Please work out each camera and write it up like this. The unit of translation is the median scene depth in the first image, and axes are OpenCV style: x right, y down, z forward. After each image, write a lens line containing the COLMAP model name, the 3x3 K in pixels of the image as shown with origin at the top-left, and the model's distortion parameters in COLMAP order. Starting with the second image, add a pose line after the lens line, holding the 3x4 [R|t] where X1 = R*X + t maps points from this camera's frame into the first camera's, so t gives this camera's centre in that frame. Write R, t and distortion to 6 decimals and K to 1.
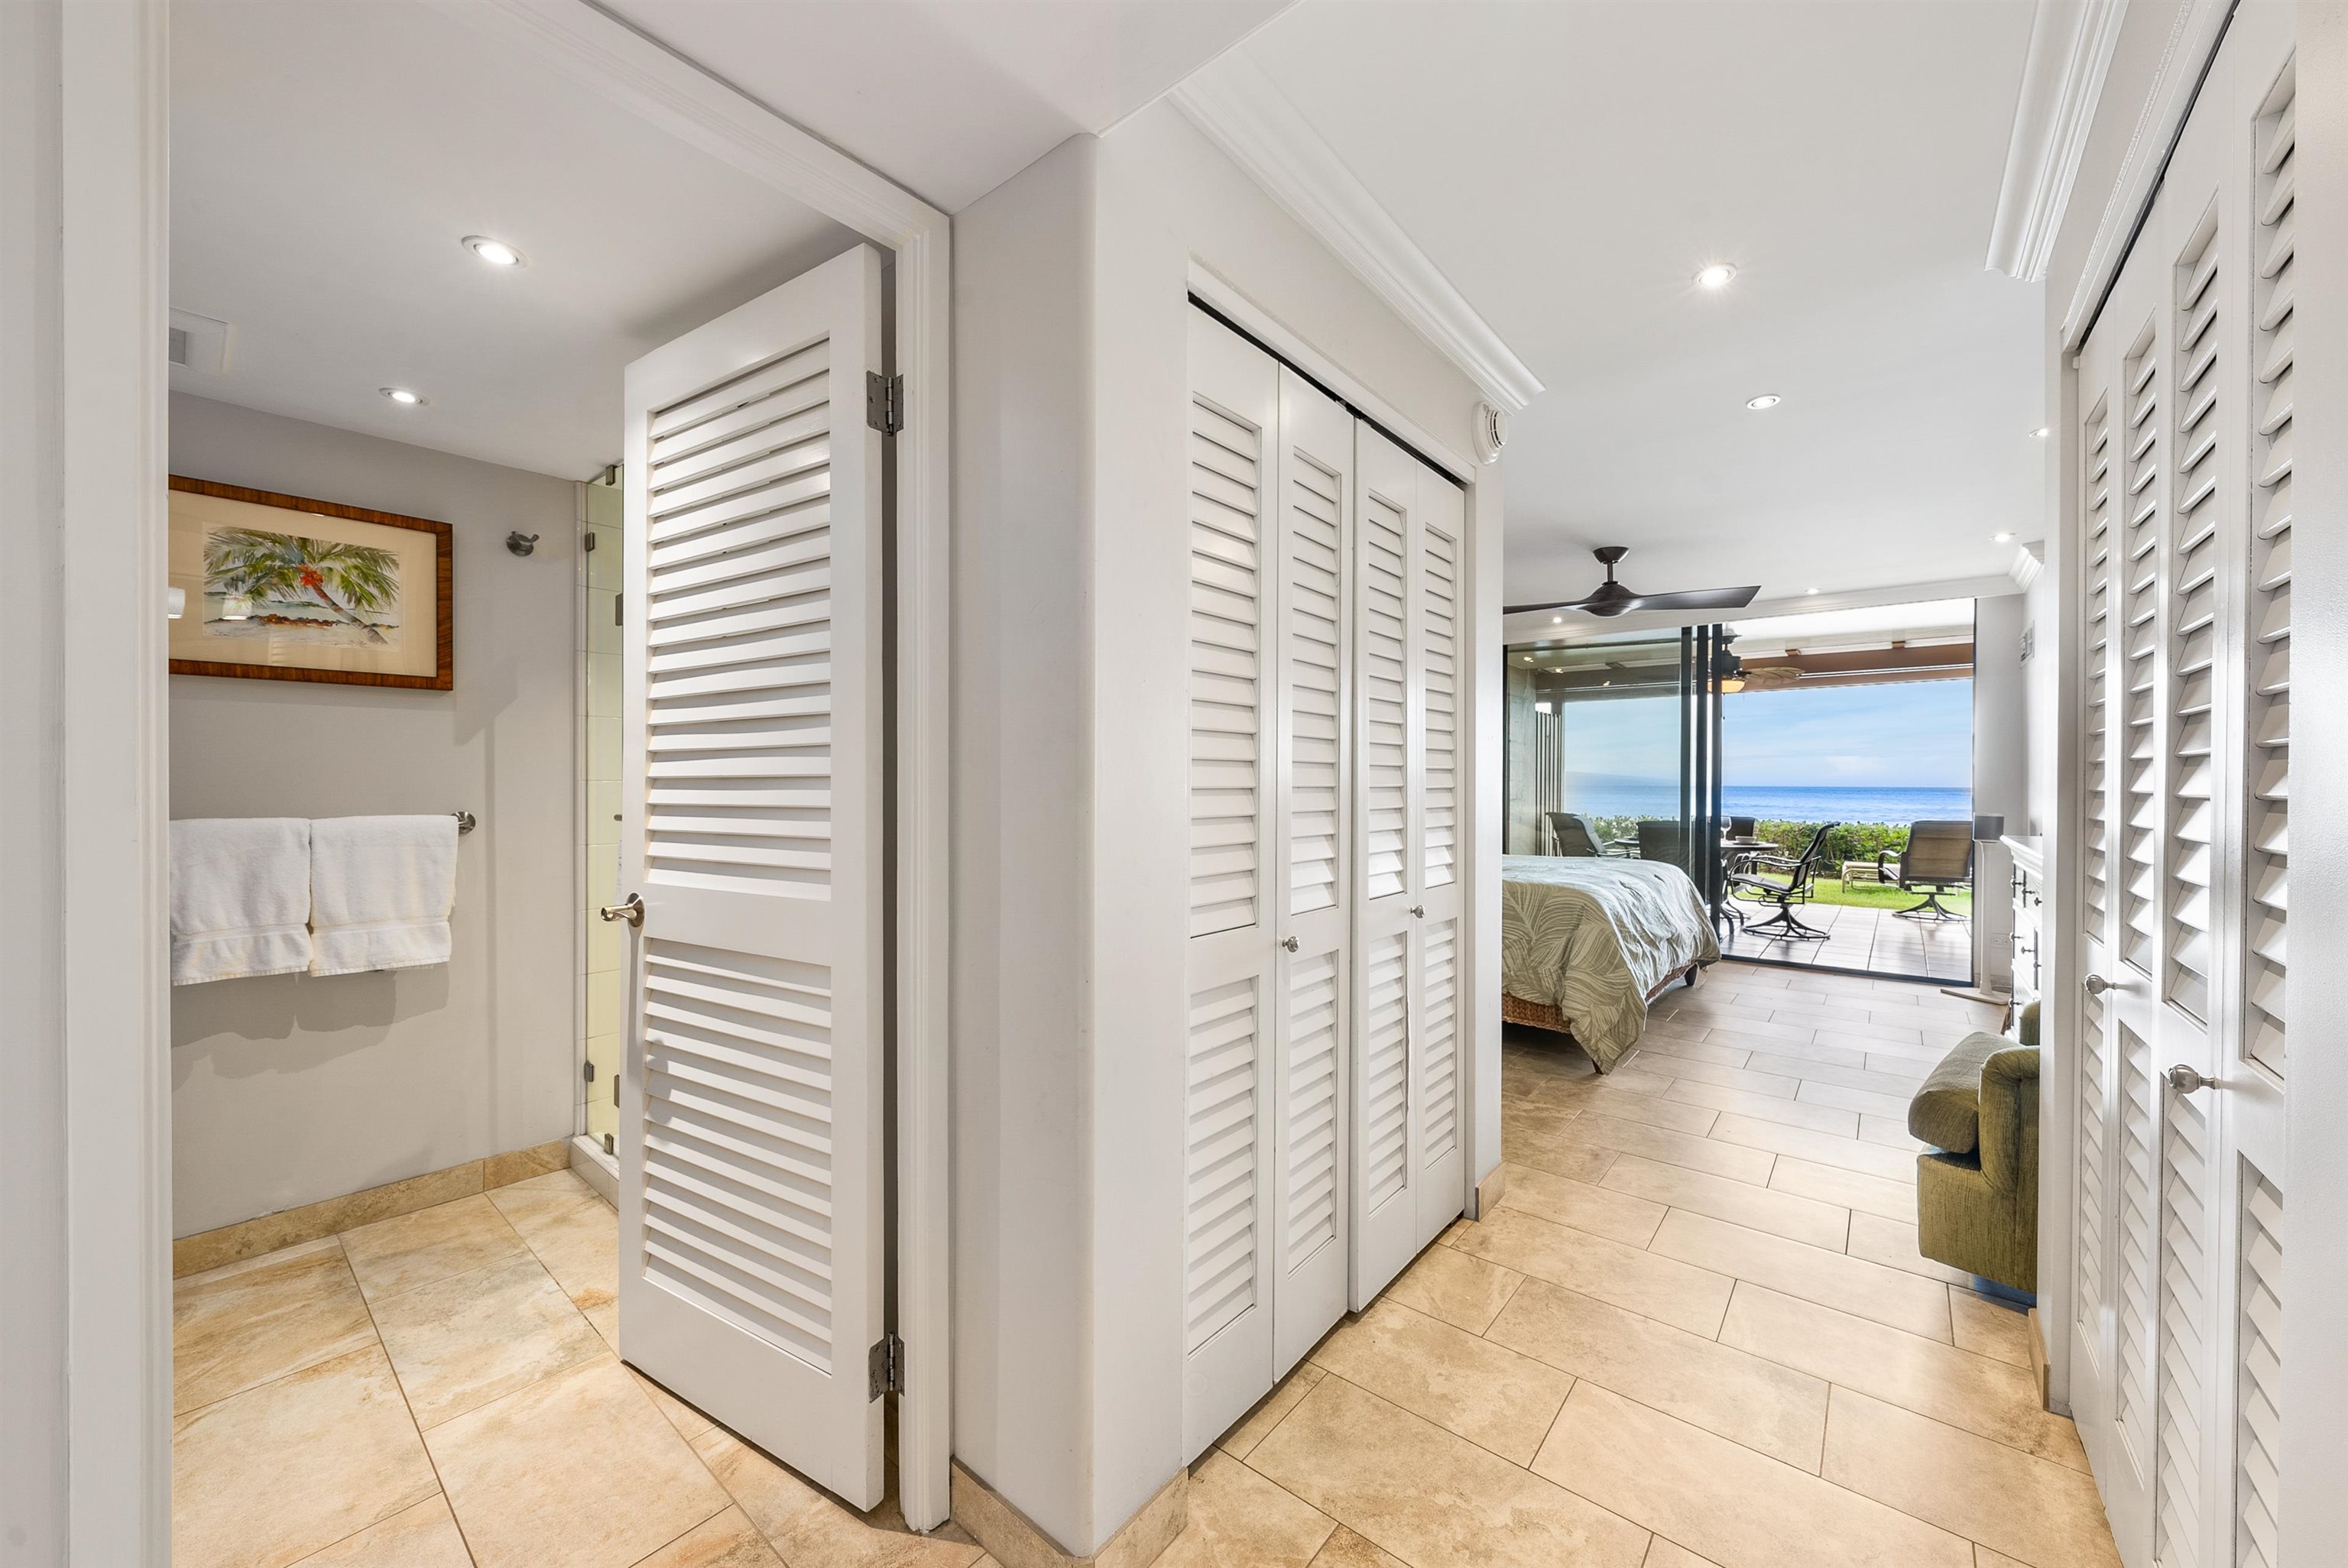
lens RADIAL K [[863.1, 0, 1192.2], [0, 863.1, 785.2], [0, 0, 1]] dist [-0.011649, -0.000120]
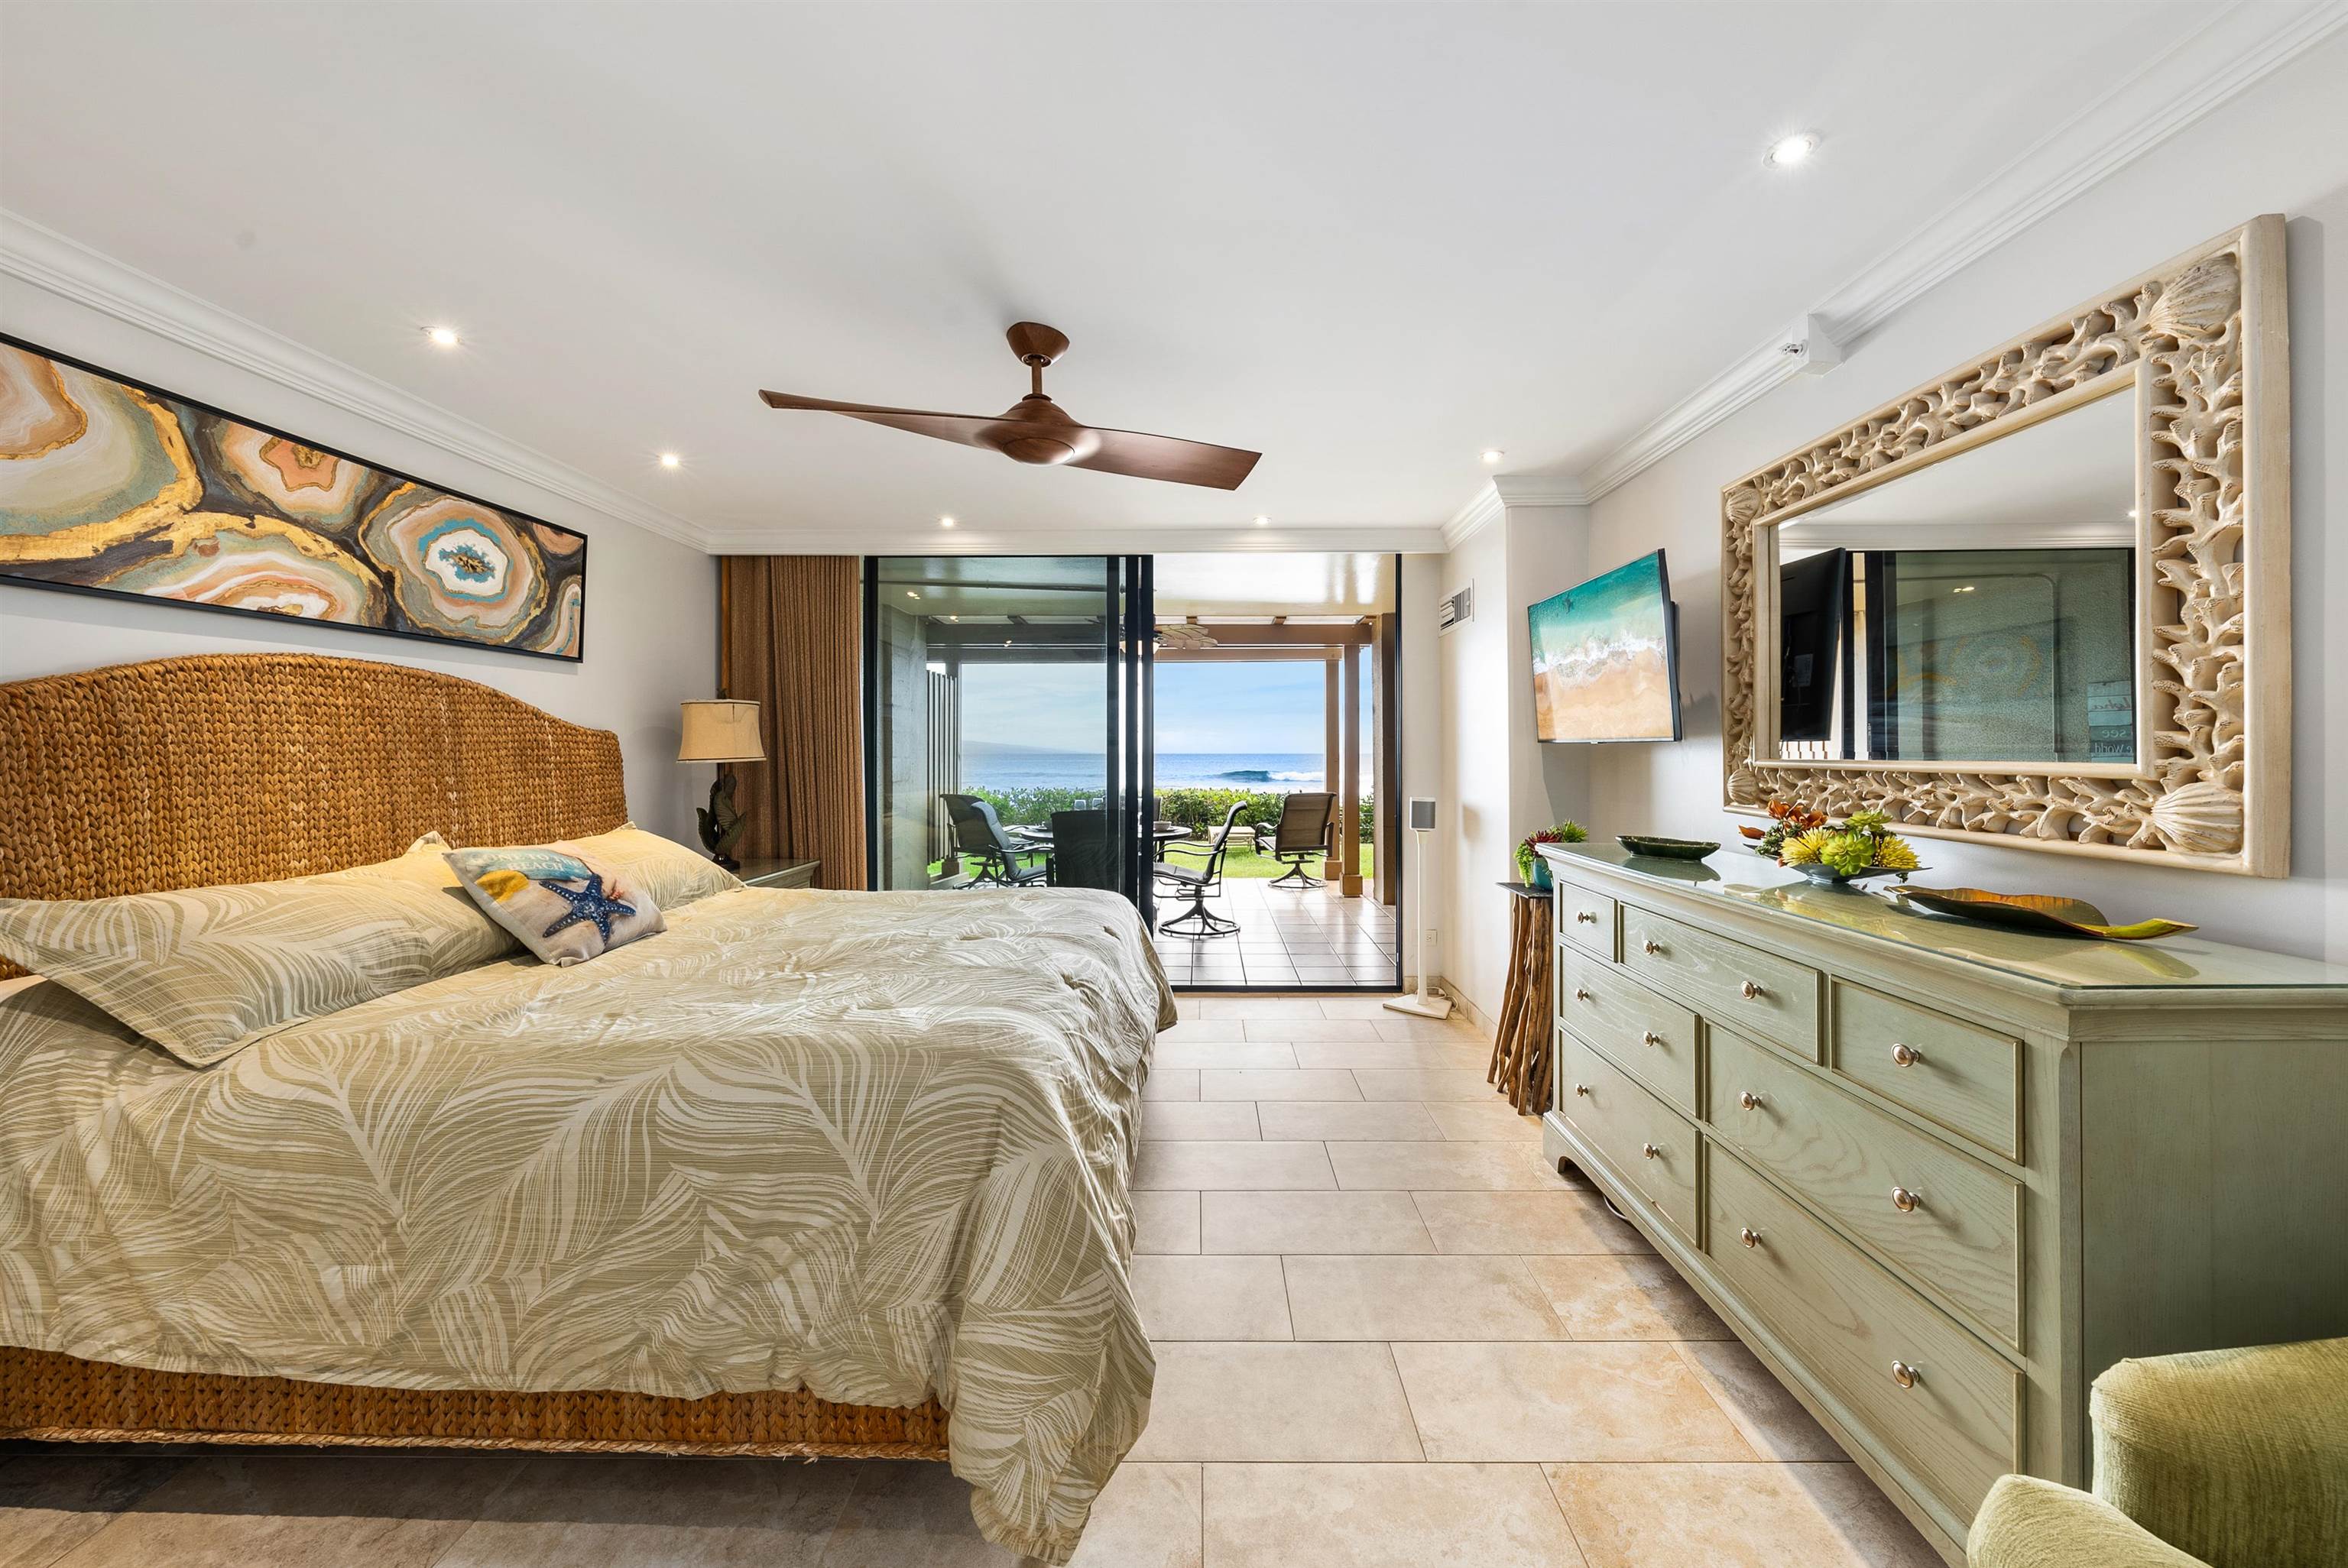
lens RADIAL K [[807.9, 0, 1195.8], [0, 807.9, 752.1], [0, 0, 1]] dist [-0.001386, -0.000060]
pose [[0.772422, -0.004783, 0.635091, 0.207870], [0.005735, 0.999983, 0.000556, -0.015052], [-0.635083, 0.003213, 0.772437, 0.471733]]
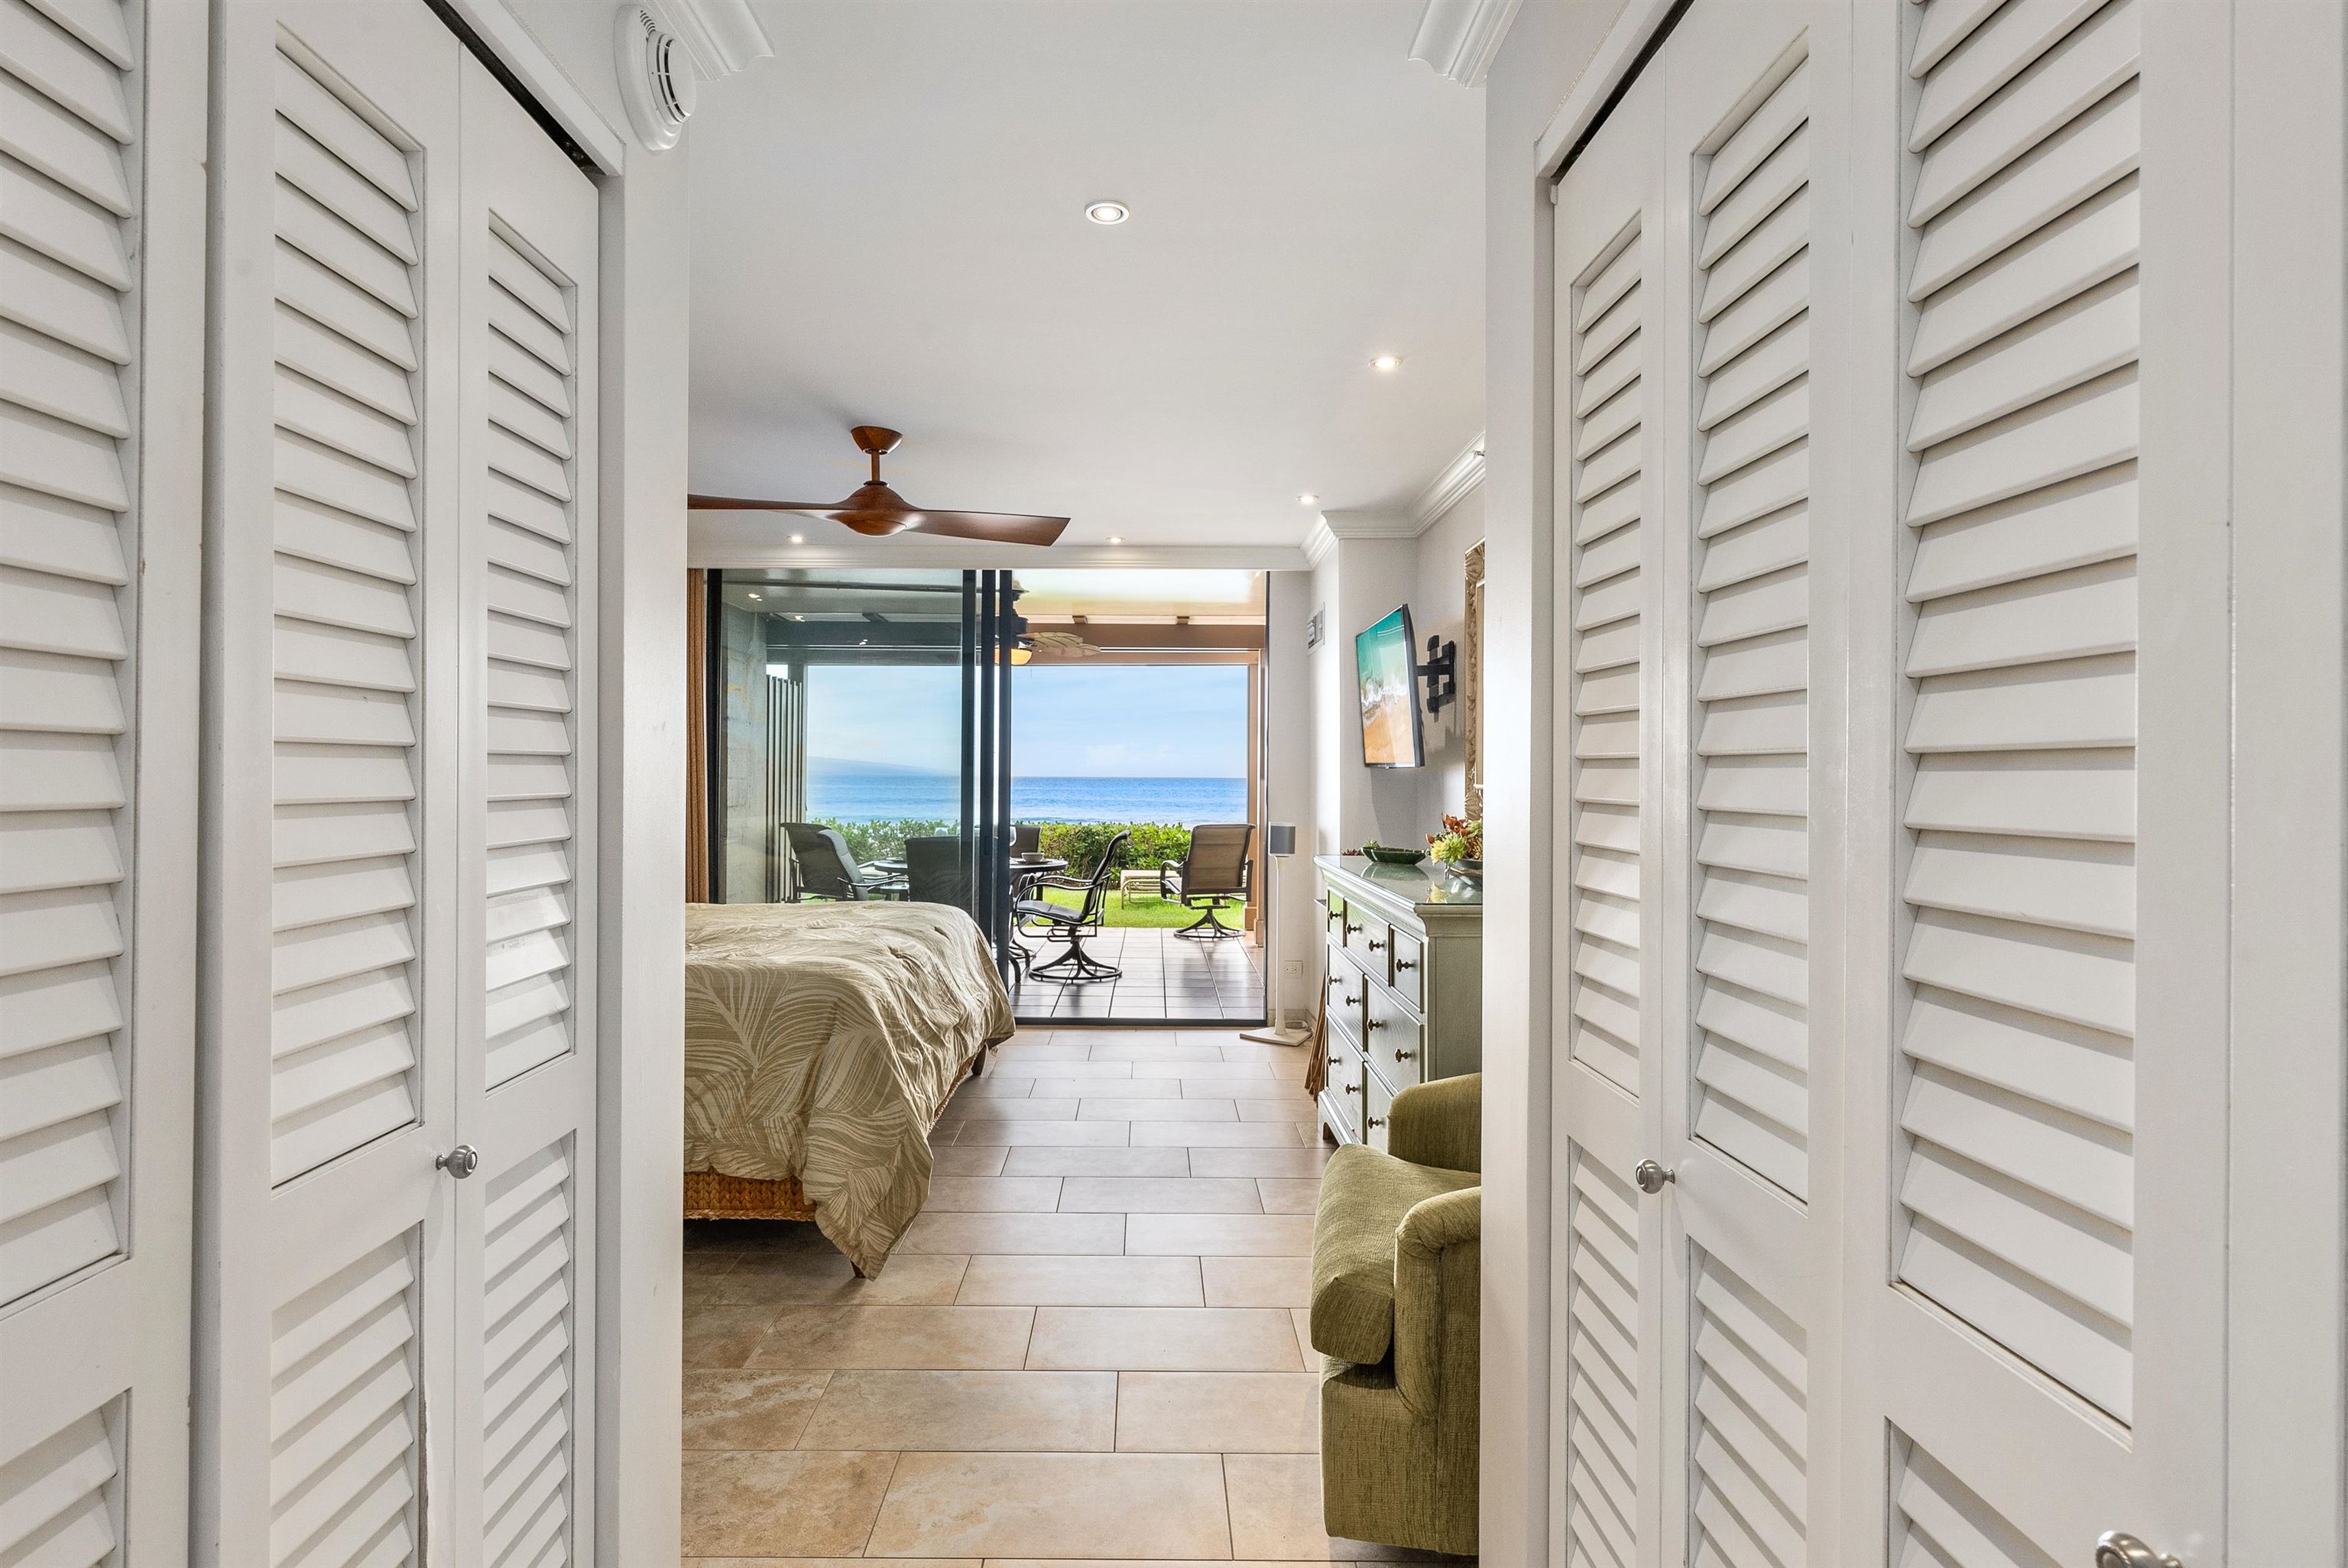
lens RADIAL K [[1184.5, 0, 1147.4], [0, 1184.5, 769.6], [0, 0, 1]] dist [0.012986, -0.000115]
pose [[0.772460, 0.003270, 0.635055, 0.066629], [-0.000797, 0.999991, -0.004180, -0.014414], [-0.635063, 0.002722, 0.772456, 0.155171]]
